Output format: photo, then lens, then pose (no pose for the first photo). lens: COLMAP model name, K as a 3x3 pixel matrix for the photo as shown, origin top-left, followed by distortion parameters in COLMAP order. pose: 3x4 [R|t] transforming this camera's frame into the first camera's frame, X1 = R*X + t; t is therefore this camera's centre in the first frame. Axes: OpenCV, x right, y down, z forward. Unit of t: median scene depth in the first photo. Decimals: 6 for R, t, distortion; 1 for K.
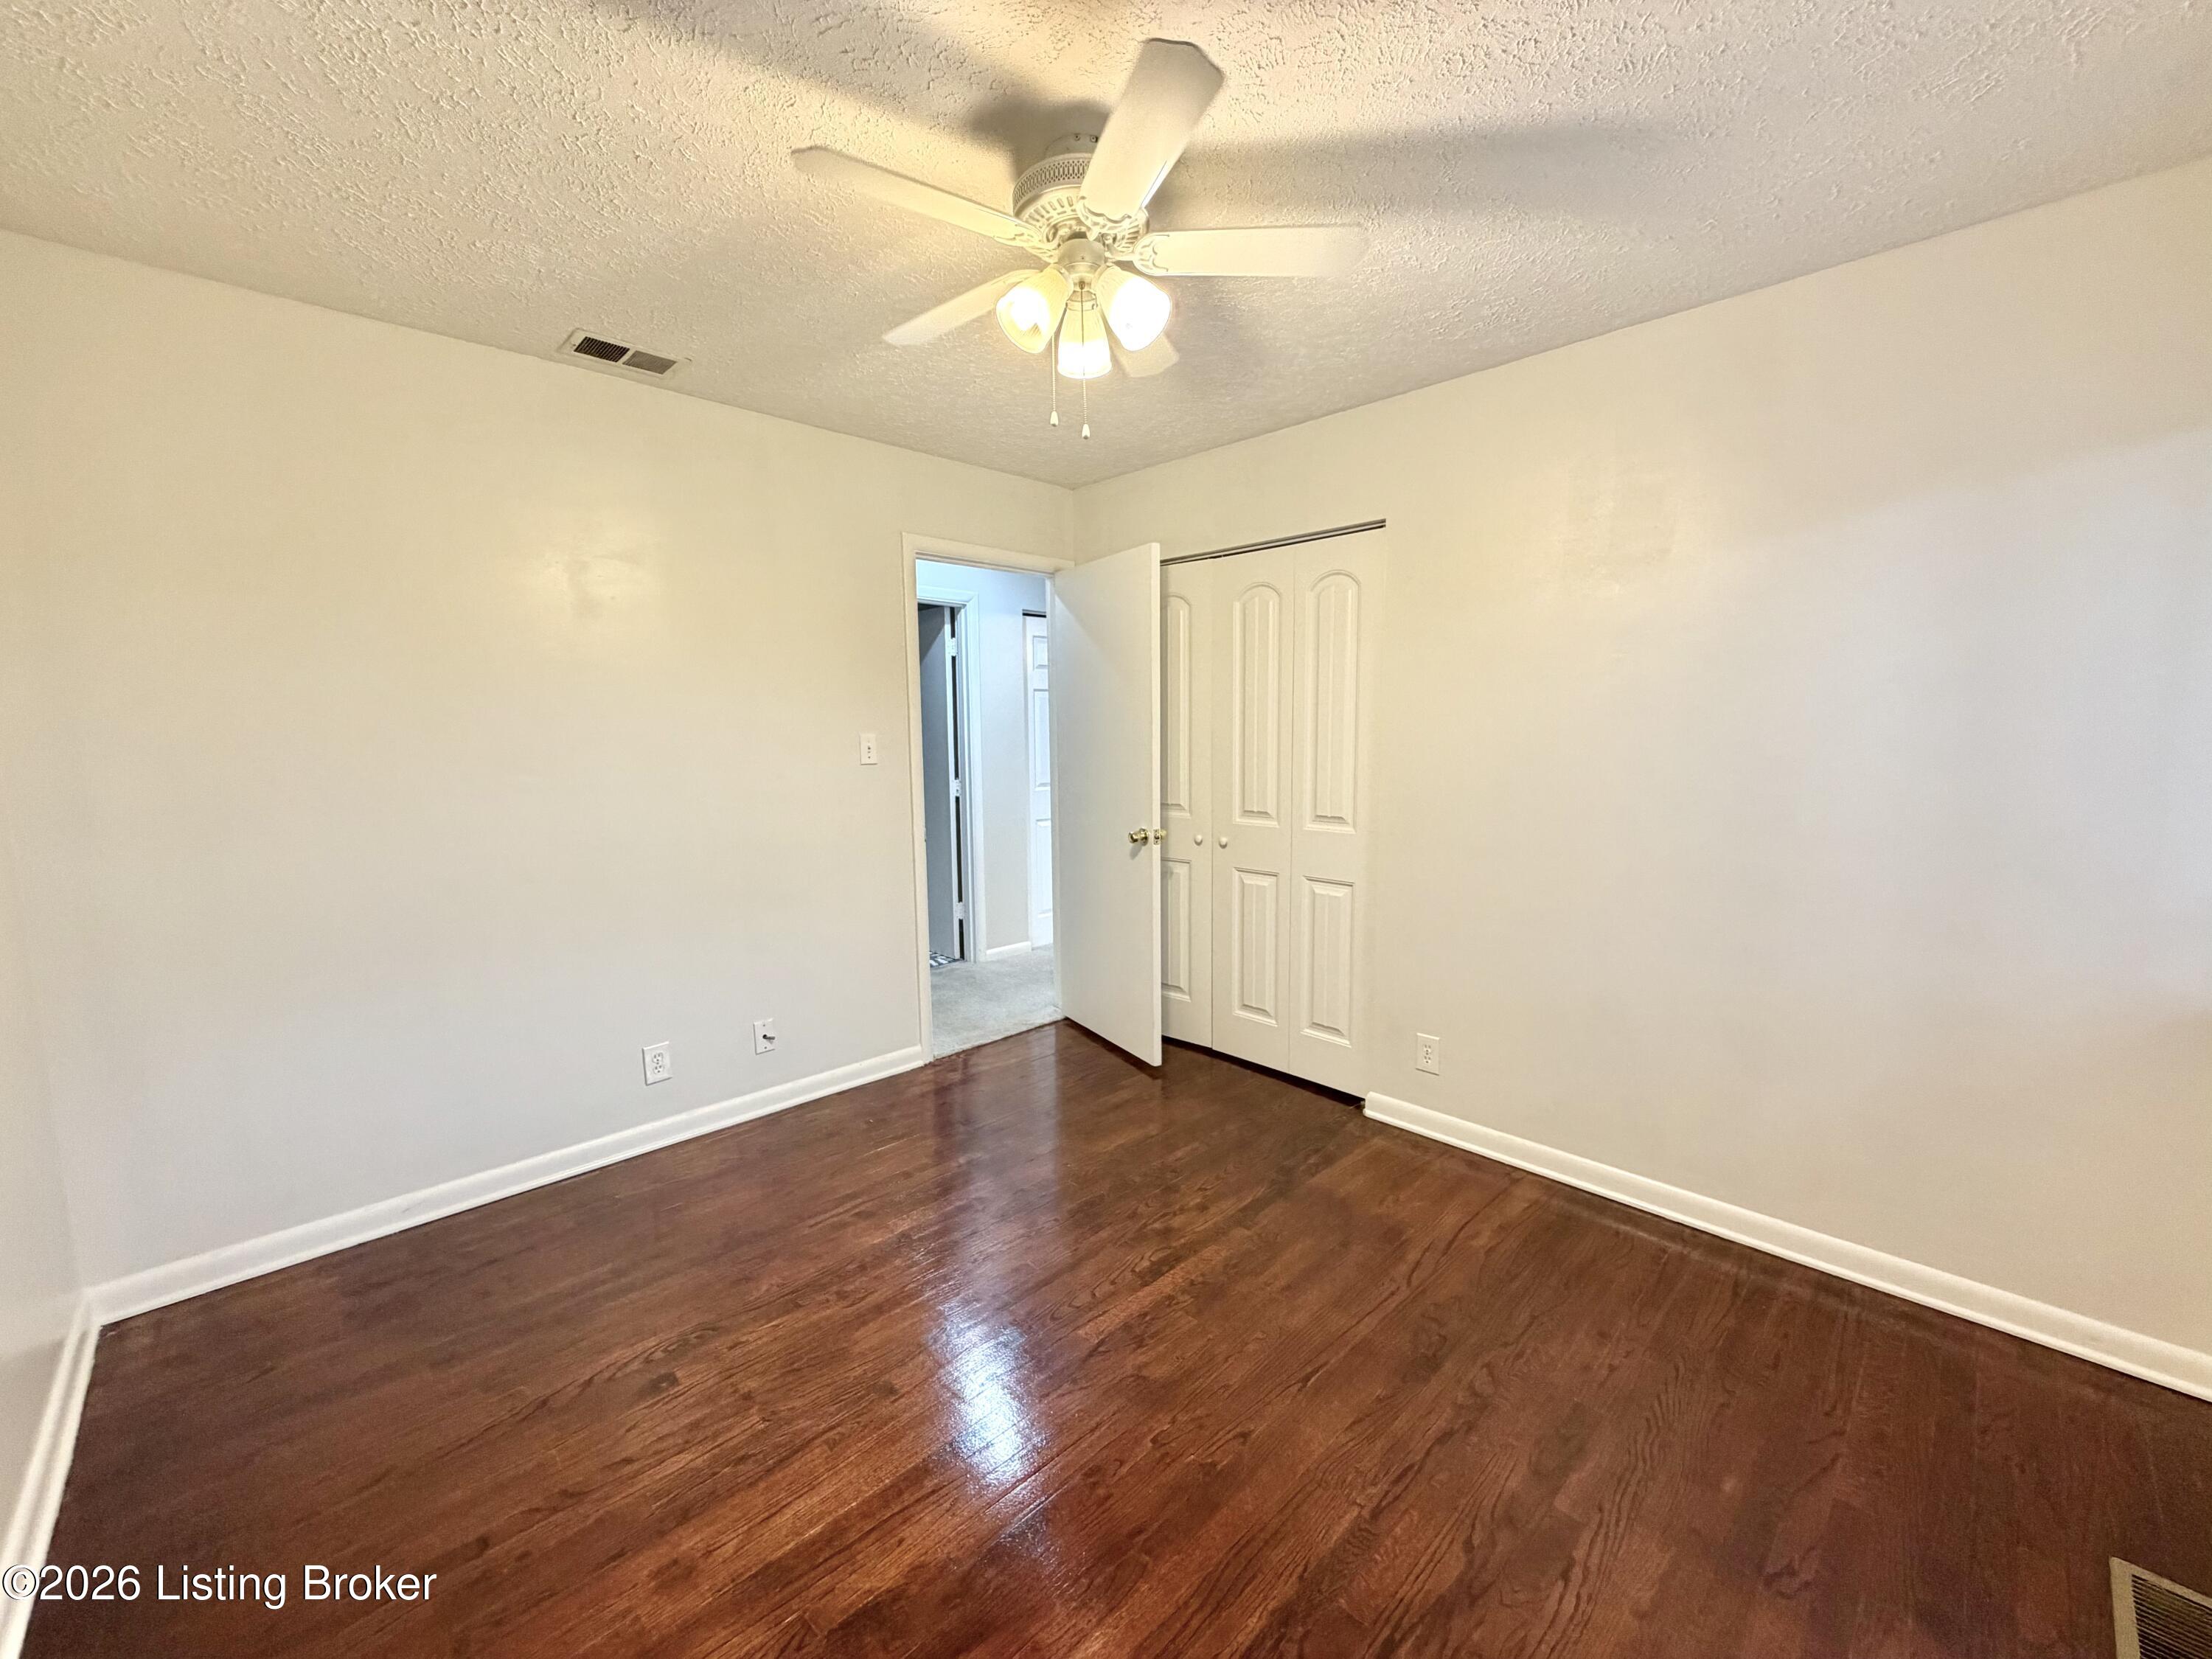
lens RADIAL K [[883.8, 0, 1099.2], [0, 883.8, 832.6], [0, 0, 1]] dist [0.000017, -0.000196]
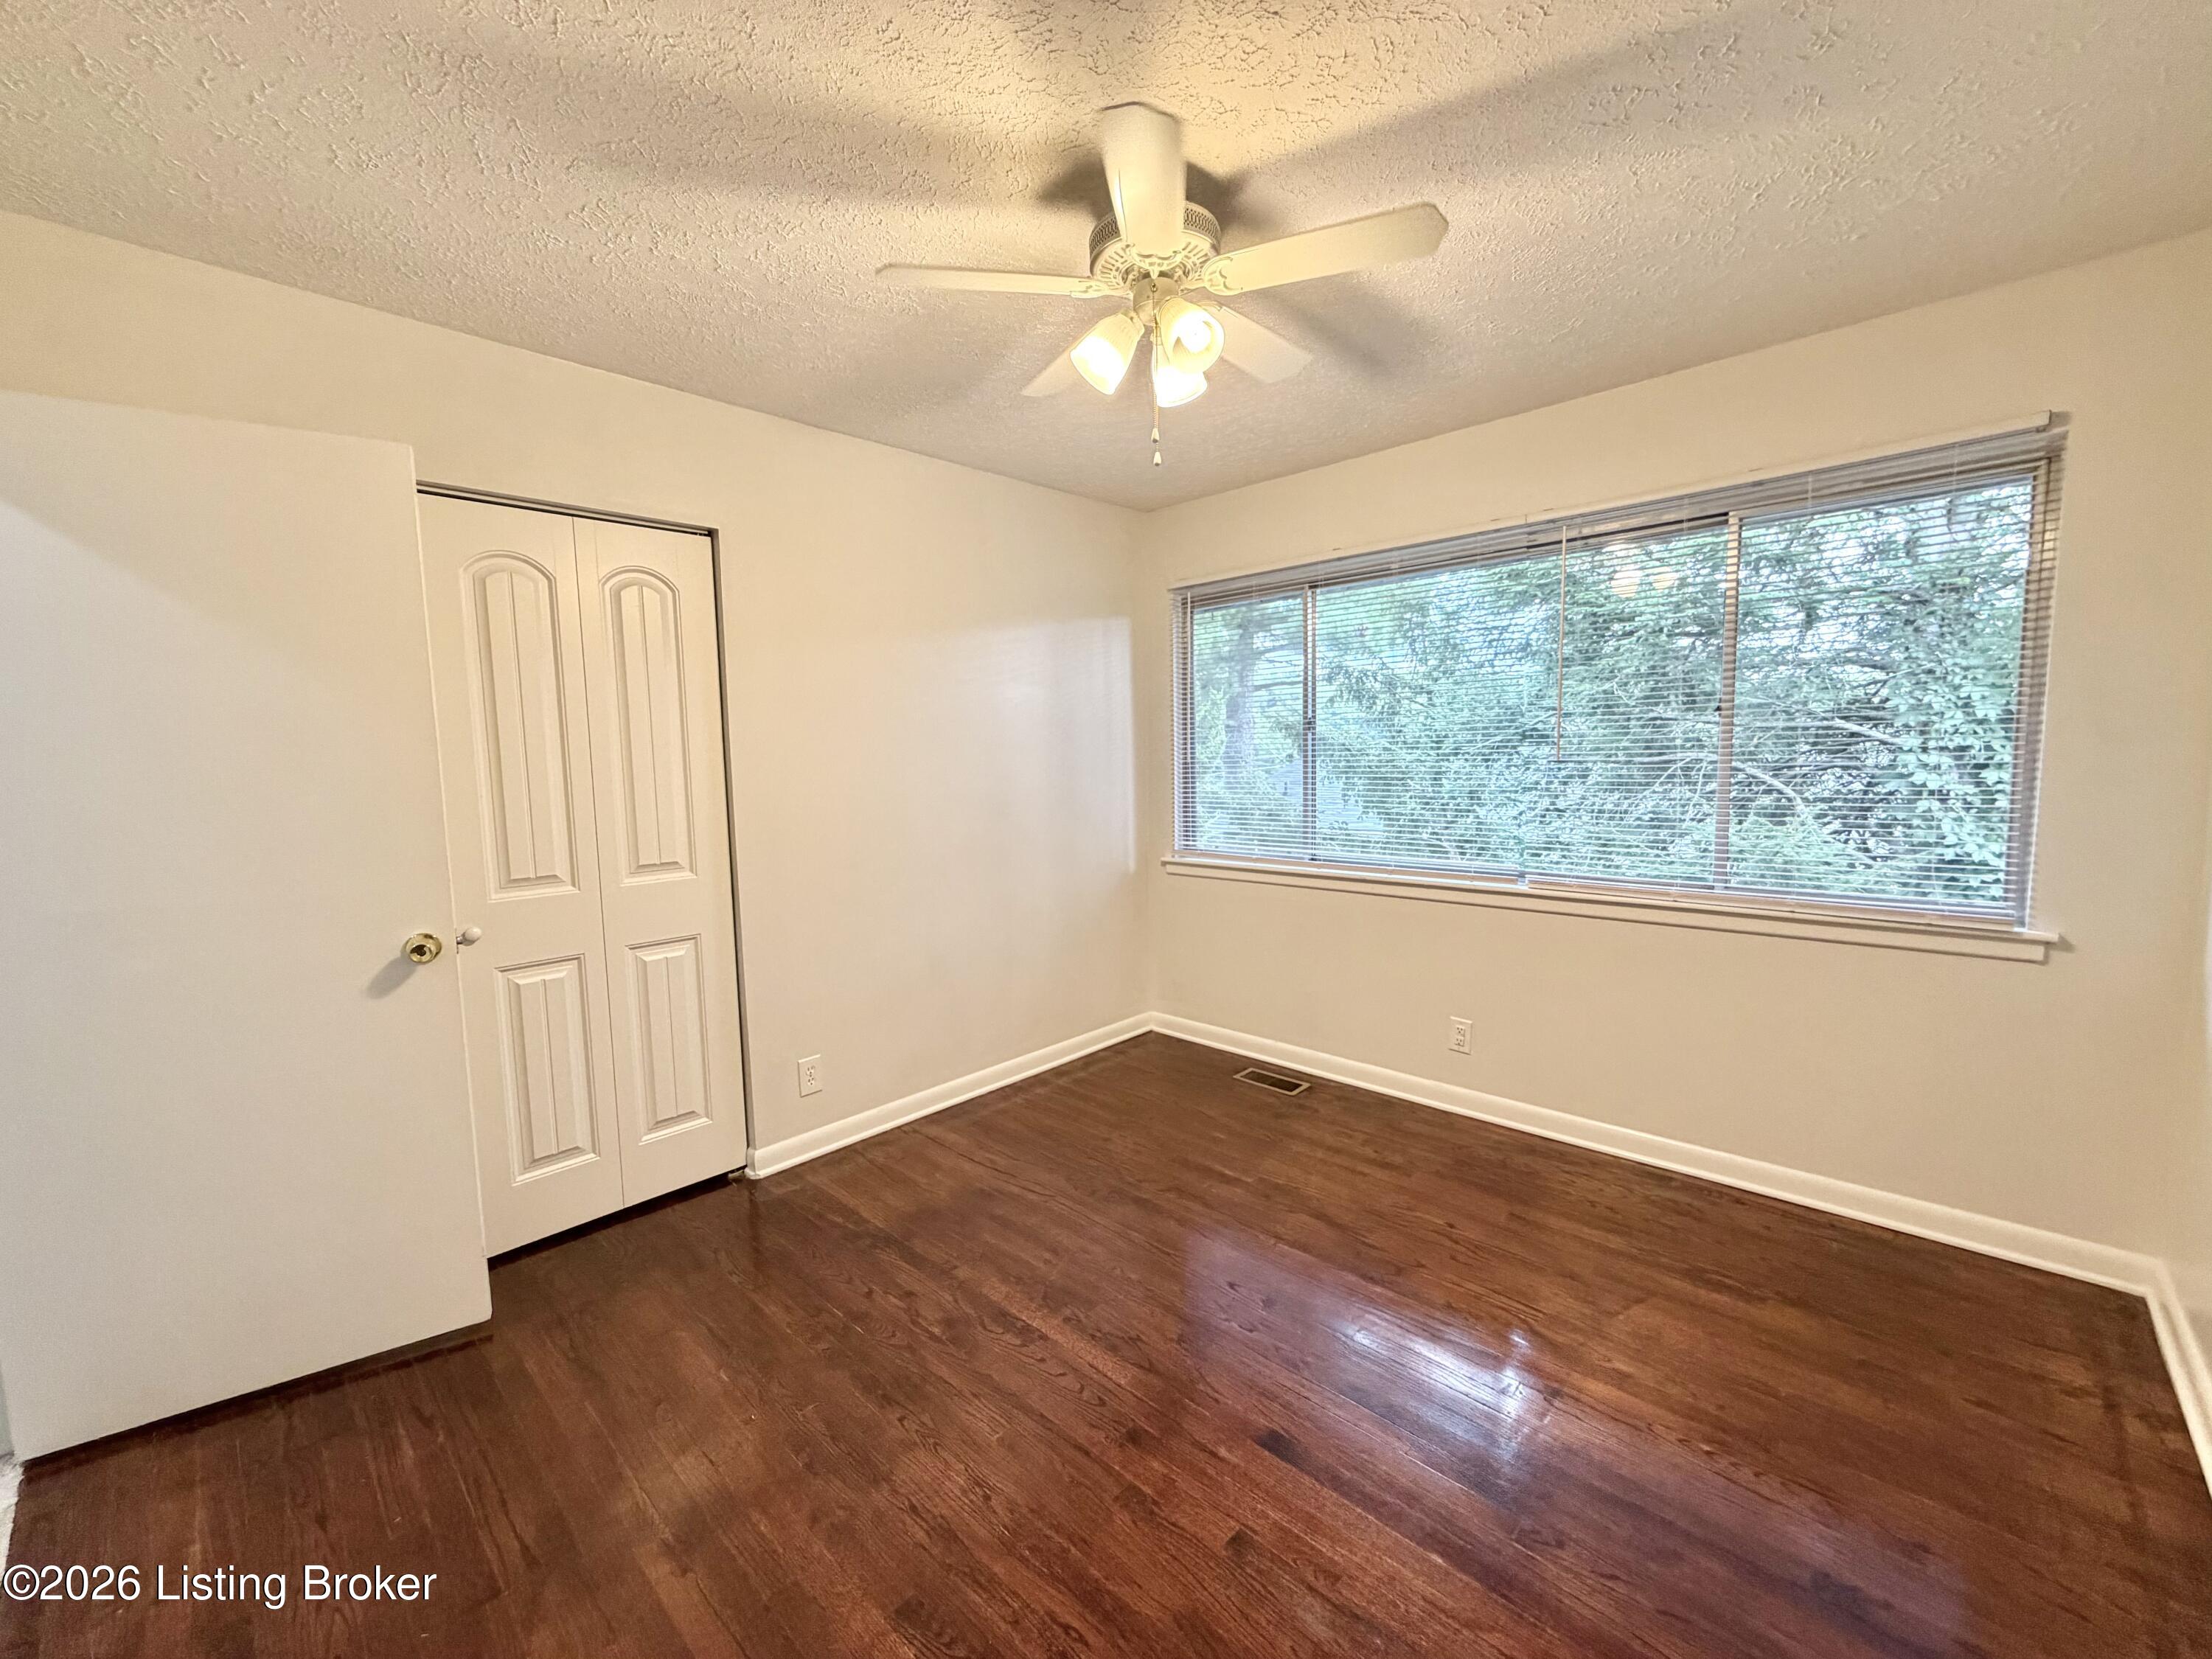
lens RADIAL K [[883.8, 0, 1099.2], [0, 883.8, 832.6], [0, 0, 1]] dist [0.000017, -0.000196]
pose [[-0.040456, -0.088082, 0.995291, -0.783046], [0.139245, 0.985890, 0.092910, -0.090504], [-0.989431, 0.142348, -0.027620, 0.833950]]
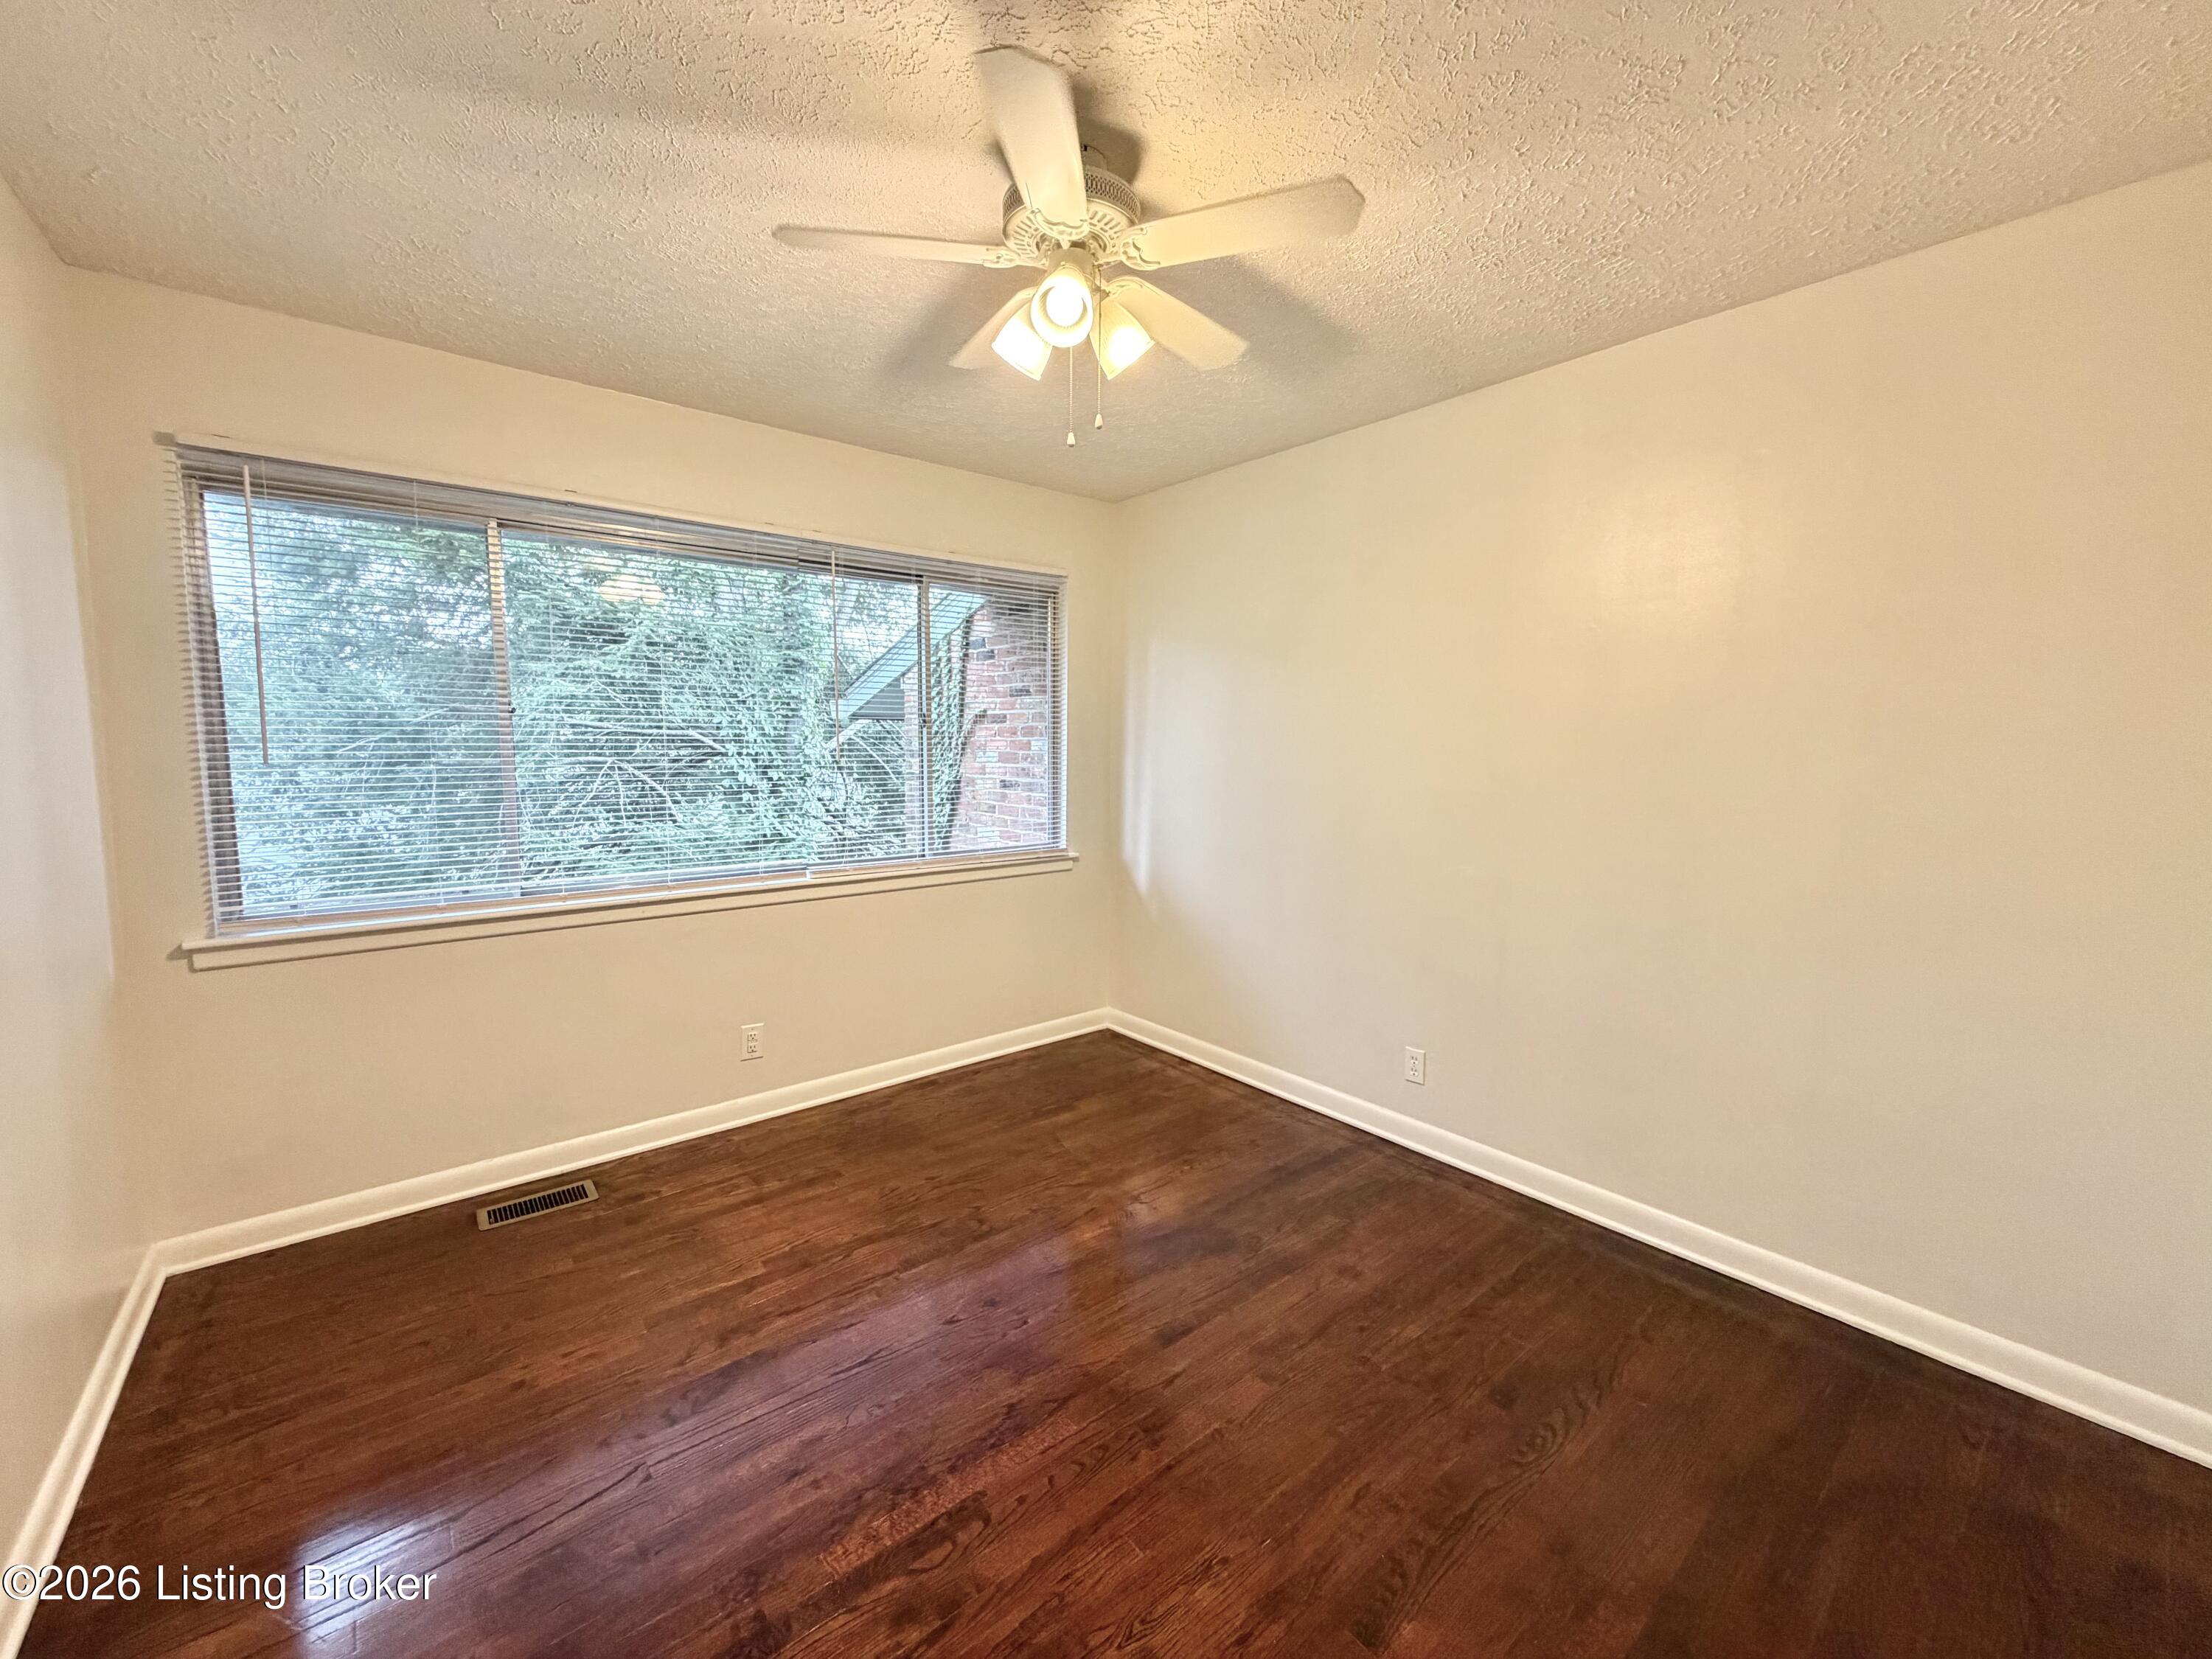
lens RADIAL K [[881.4, 0, 1106.0], [0, 881.4, 829.5], [0, 0, 1]] dist [0.000925, 0.000053]
pose [[-0.997774, -0.005836, 0.066427, -0.091538], [0.008461, 0.977031, 0.212930, -0.168406], [-0.066144, 0.213018, -0.974807, 1.482172]]
